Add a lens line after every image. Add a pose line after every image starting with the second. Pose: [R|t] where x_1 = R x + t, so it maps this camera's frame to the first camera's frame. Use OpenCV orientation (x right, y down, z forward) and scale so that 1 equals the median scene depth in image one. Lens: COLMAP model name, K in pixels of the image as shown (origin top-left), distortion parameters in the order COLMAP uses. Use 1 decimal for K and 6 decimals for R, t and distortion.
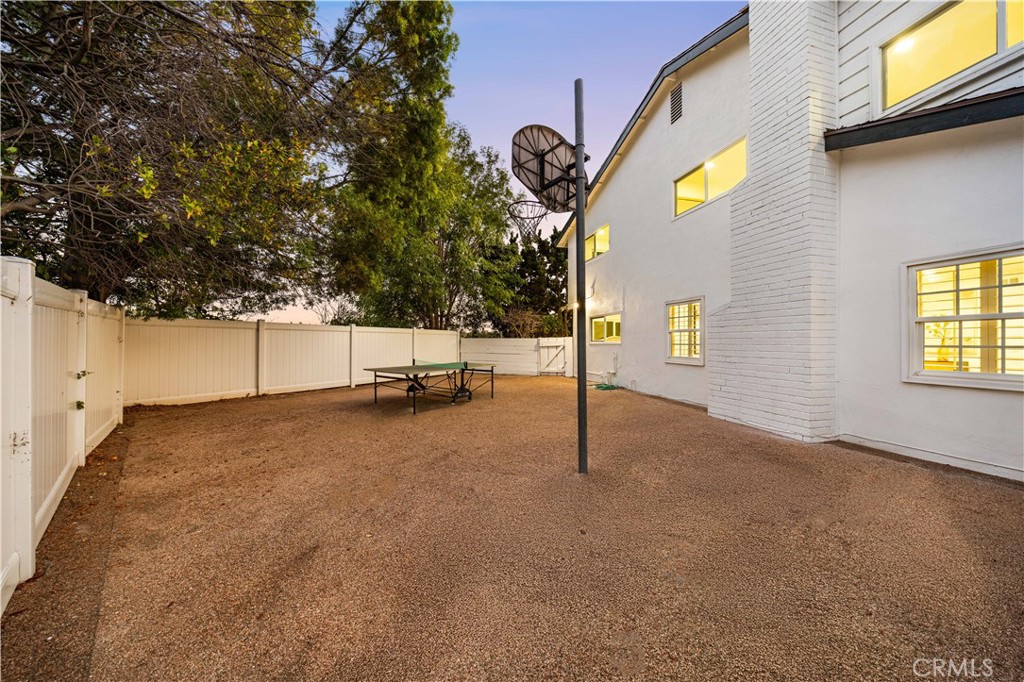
lens RADIAL K [[355.1, 0, 511.8], [0, 355.1, 342.8], [0, 0, 1]] dist [-0.005122, -0.000330]
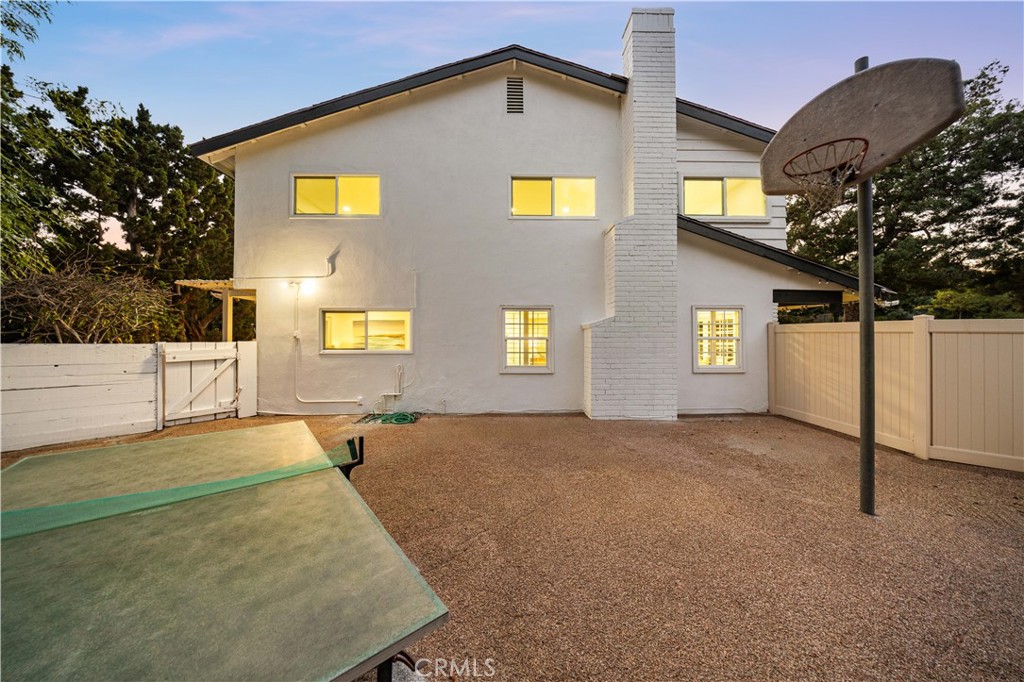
lens RADIAL K [[330.5, 0, 510.3], [0, 330.5, 338.7], [0, 0, 1]] dist [-0.000026, -0.000018]
pose [[0.218528, 0.006432, 0.975809, -0.402496], [0.001453, 0.999975, -0.006916, -0.027937], [-0.975830, 0.002929, 0.218514, 0.860132]]
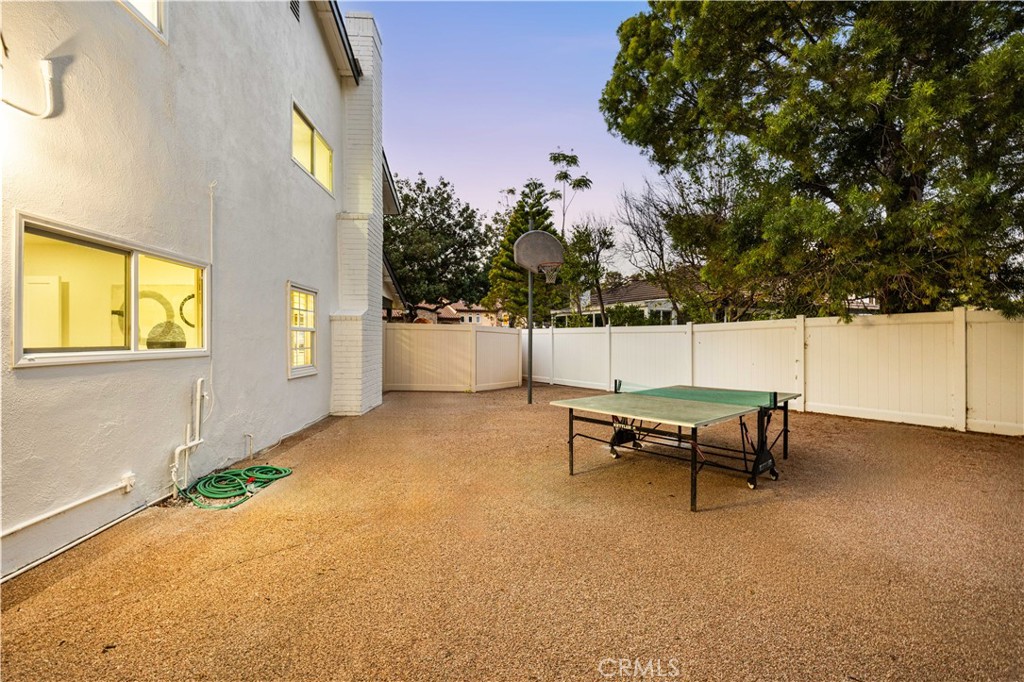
lens RADIAL K [[477.7, 0, 511.0], [0, 477.7, 337.6], [0, 0, 1]] dist [-0.000693, -0.000015]
pose [[-0.990027, -0.002134, 0.140860, -0.071559], [-0.002279, 0.999997, -0.000869, -0.018151], [-0.140858, -0.001181, -0.990029, 1.925527]]
